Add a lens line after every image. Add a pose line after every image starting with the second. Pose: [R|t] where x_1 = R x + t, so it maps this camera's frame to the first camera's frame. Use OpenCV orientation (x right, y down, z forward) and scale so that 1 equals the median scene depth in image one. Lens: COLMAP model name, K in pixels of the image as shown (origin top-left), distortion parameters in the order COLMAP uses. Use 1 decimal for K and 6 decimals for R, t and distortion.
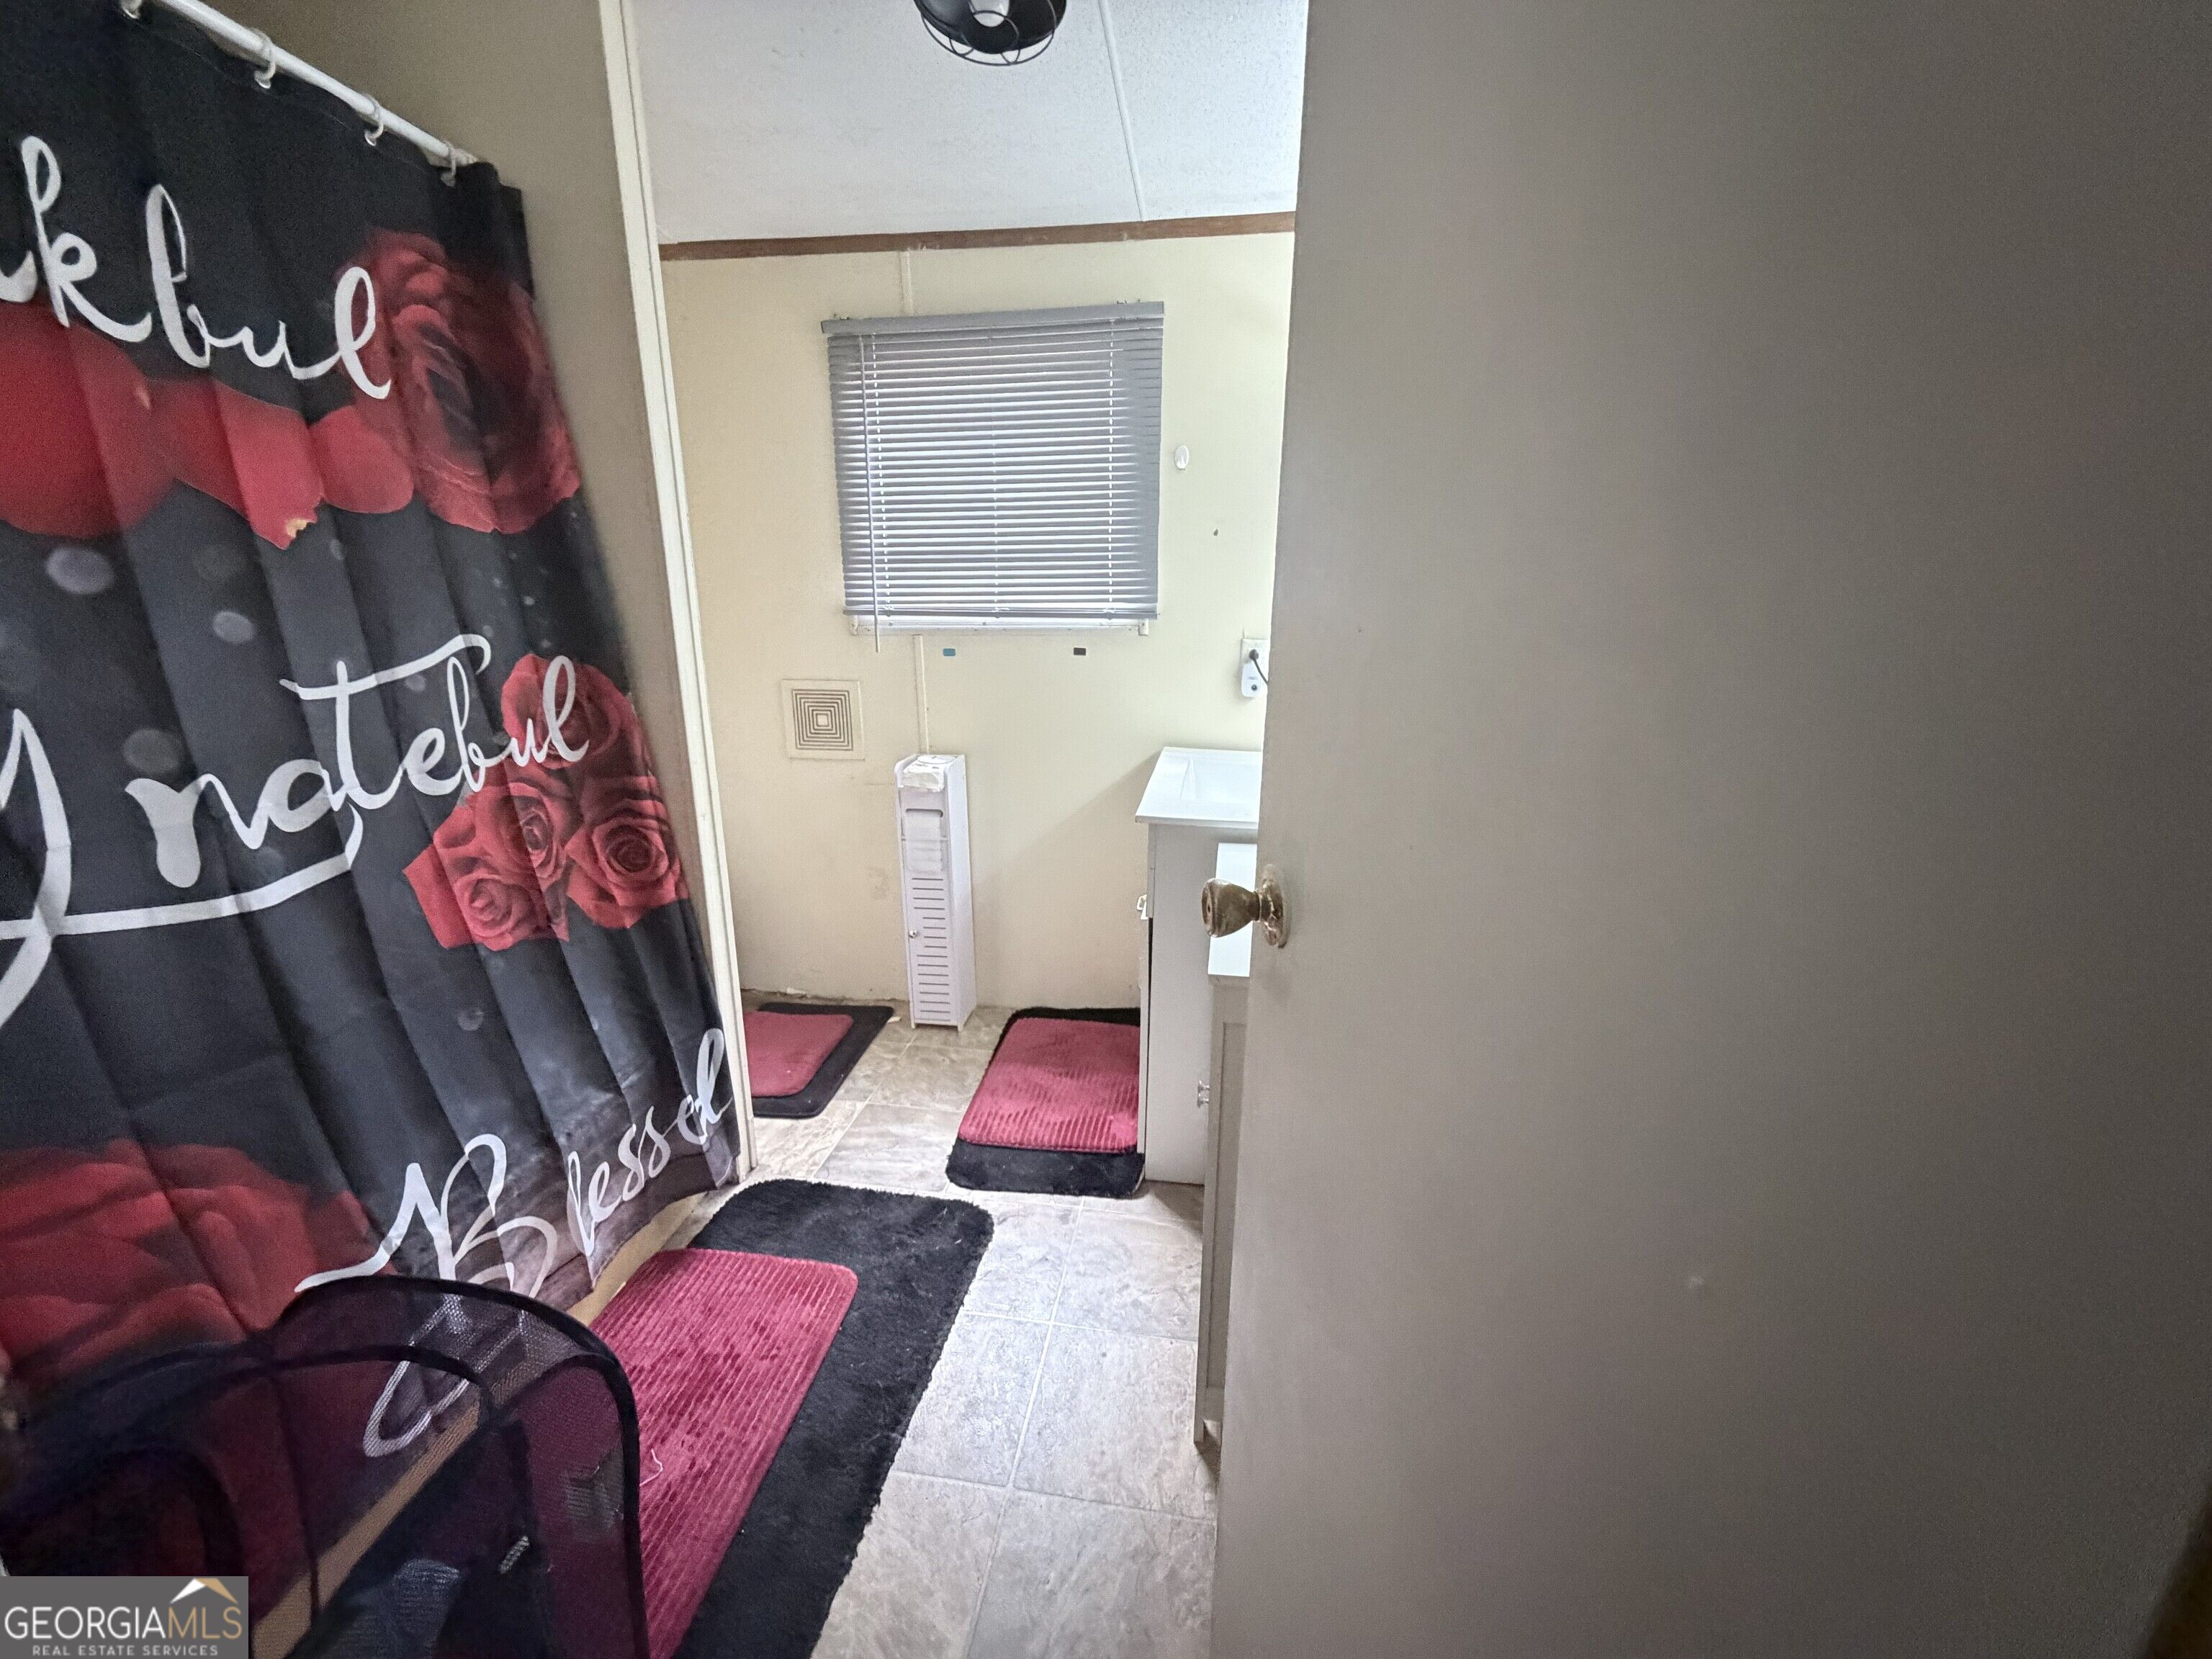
lens RADIAL K [[887.8, 0, 1106.8], [0, 887.8, 832.6], [0, 0, 1]] dist [-0.000091, 0.000247]
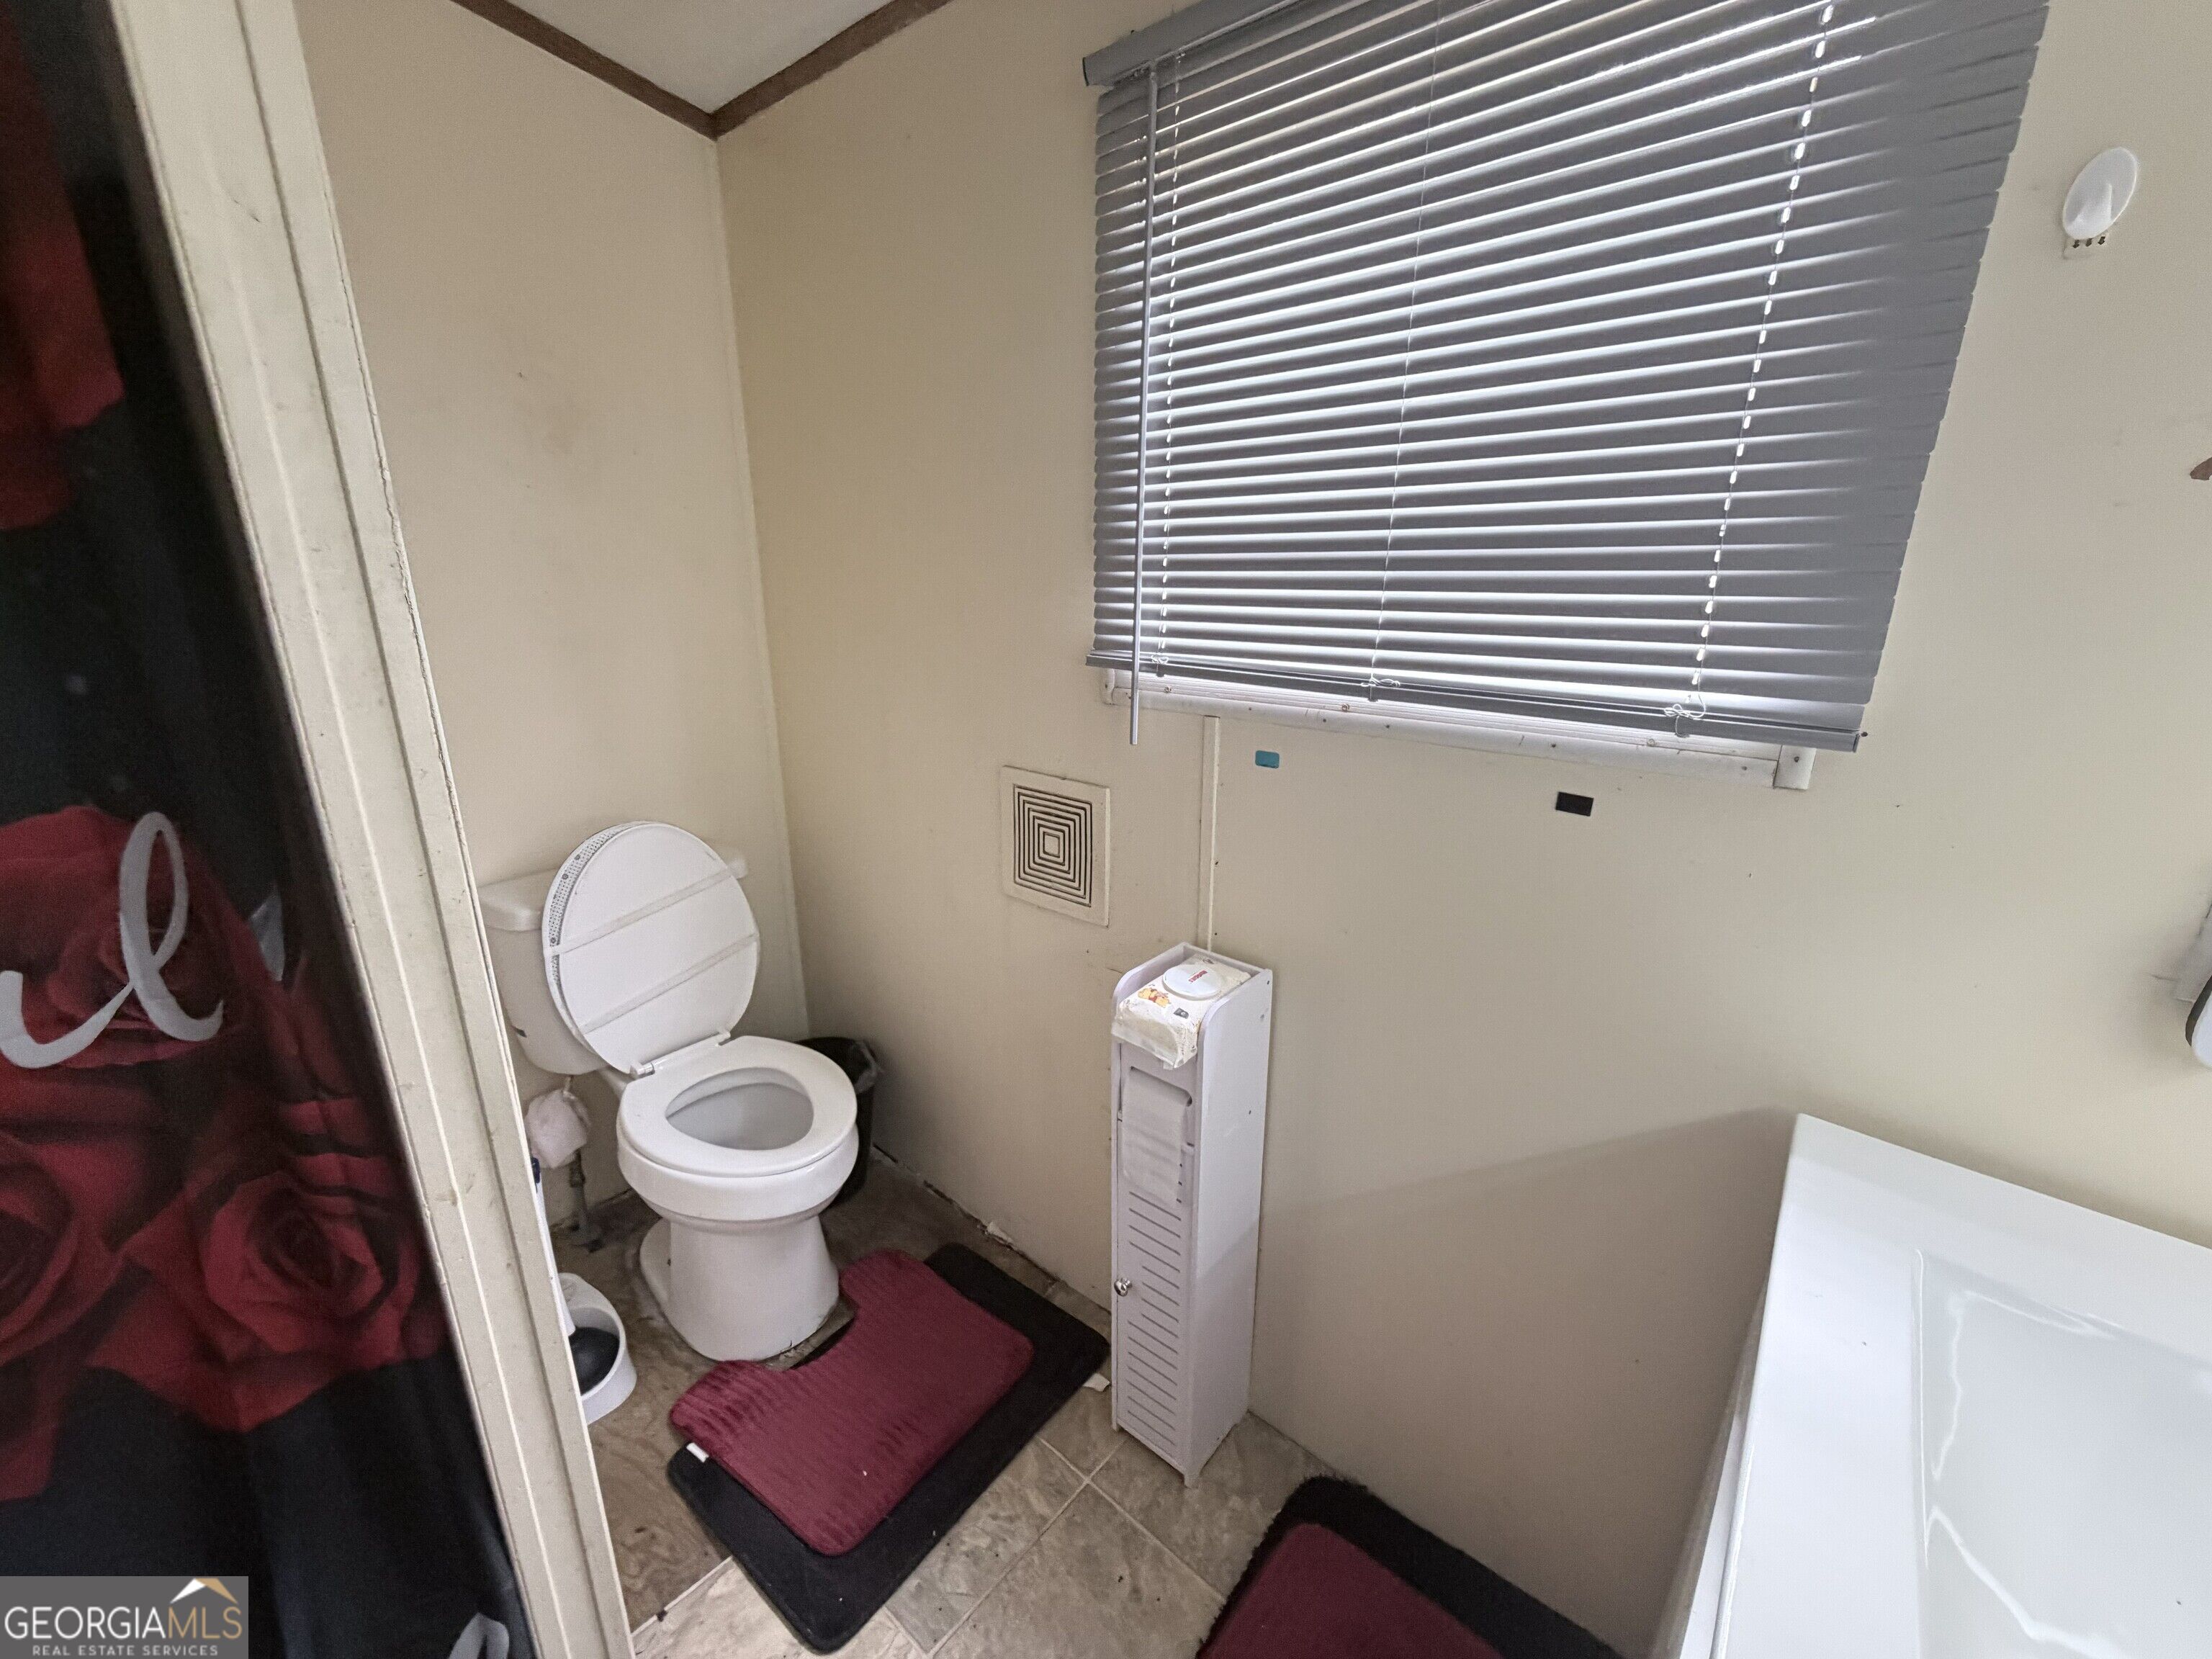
lens RADIAL K [[887.8, 0, 1108.5], [0, 887.8, 833.6], [0, 0, 1]] dist [-0.000091, 0.000247]
pose [[0.847779, 0.158153, -0.506220, -0.005035], [-0.147326, 0.987163, 0.061677, -0.186669], [0.509476, 0.022291, 0.860196, 0.572184]]
